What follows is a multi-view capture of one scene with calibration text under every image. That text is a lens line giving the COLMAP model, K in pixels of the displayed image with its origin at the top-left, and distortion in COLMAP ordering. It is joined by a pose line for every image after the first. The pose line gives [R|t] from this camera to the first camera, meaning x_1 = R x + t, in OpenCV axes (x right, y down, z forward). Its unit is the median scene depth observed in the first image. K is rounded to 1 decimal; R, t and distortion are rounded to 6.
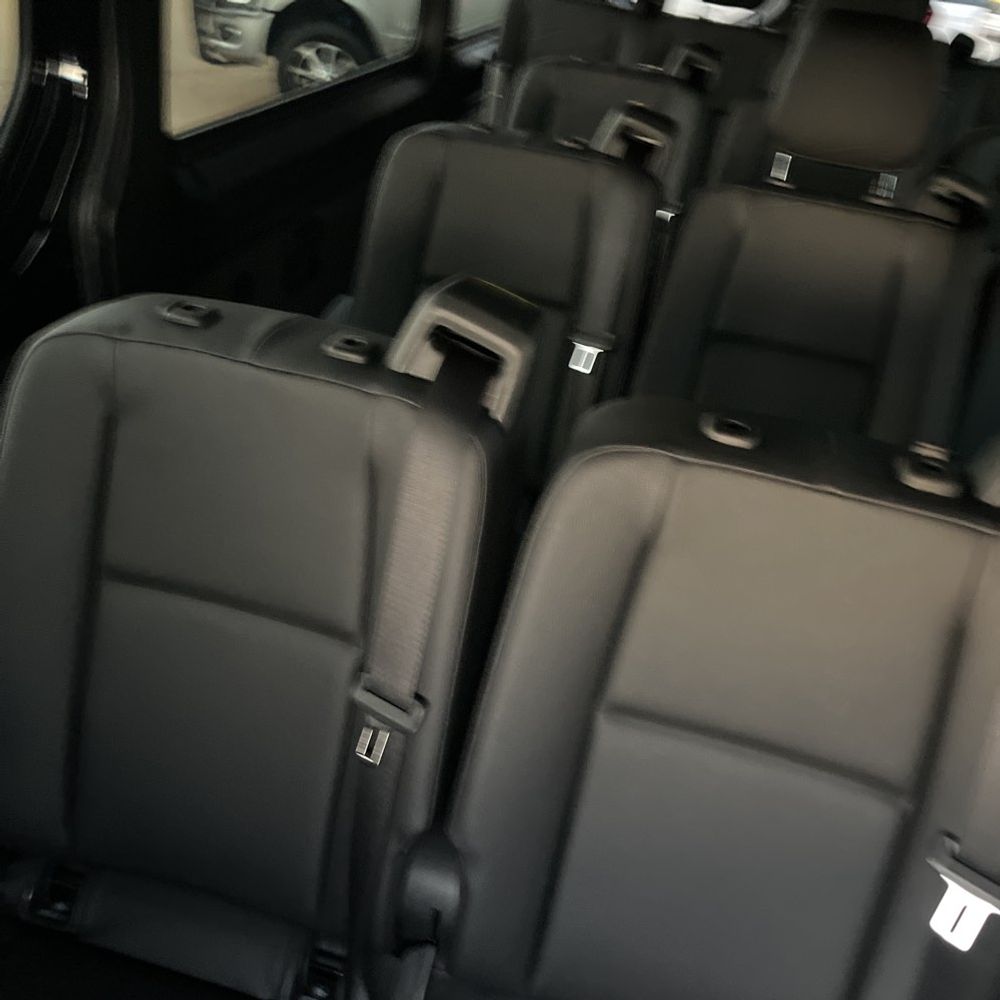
lens RADIAL K [[987.4, 0, 500.8], [0, 987.4, 494.9], [0, 0, 1]] dist [0.067951, -0.087501]
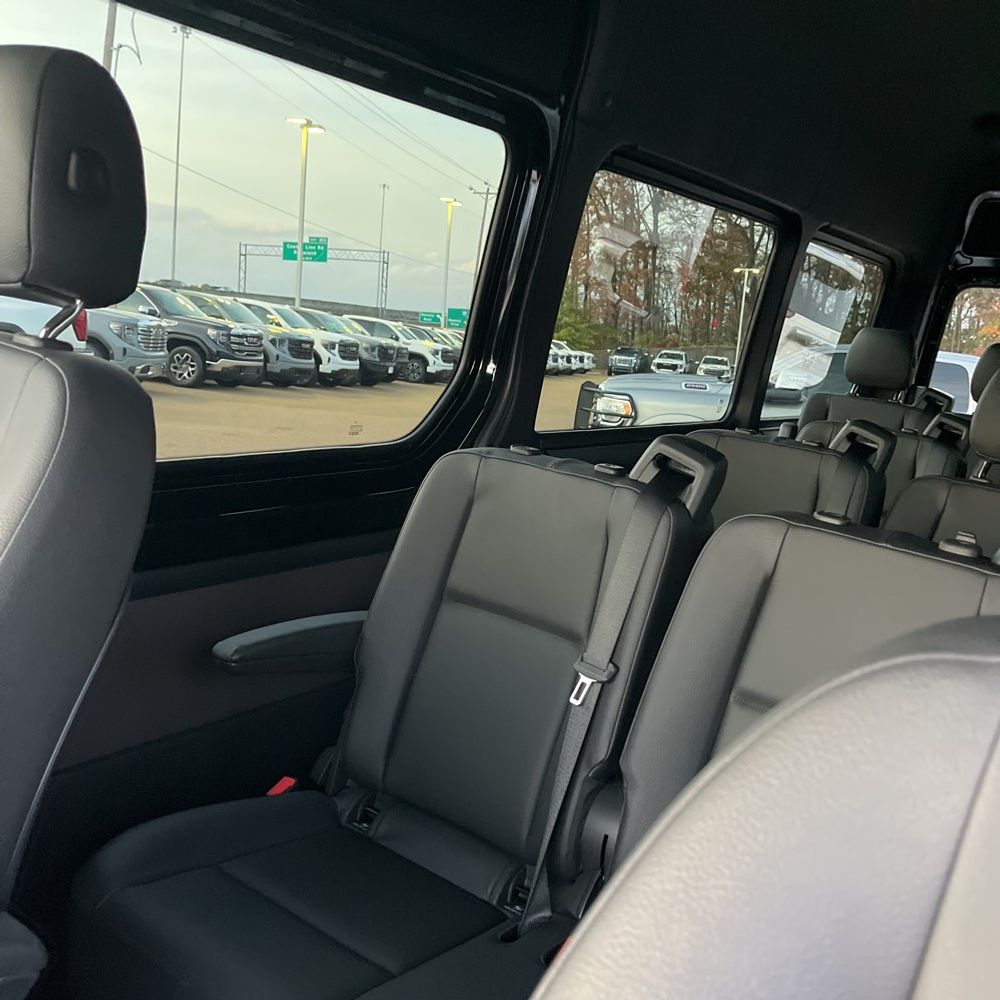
lens RADIAL K [[987.4, 0, 500.8], [0, 987.4, 494.9], [0, 0, 1]] dist [0.067951, -0.087501]
pose [[0.934368, 0.077198, -0.347845, 0.274640], [-0.213868, 0.902338, -0.374227, 0.577566], [0.284984, 0.424059, 0.859627, -0.508701]]
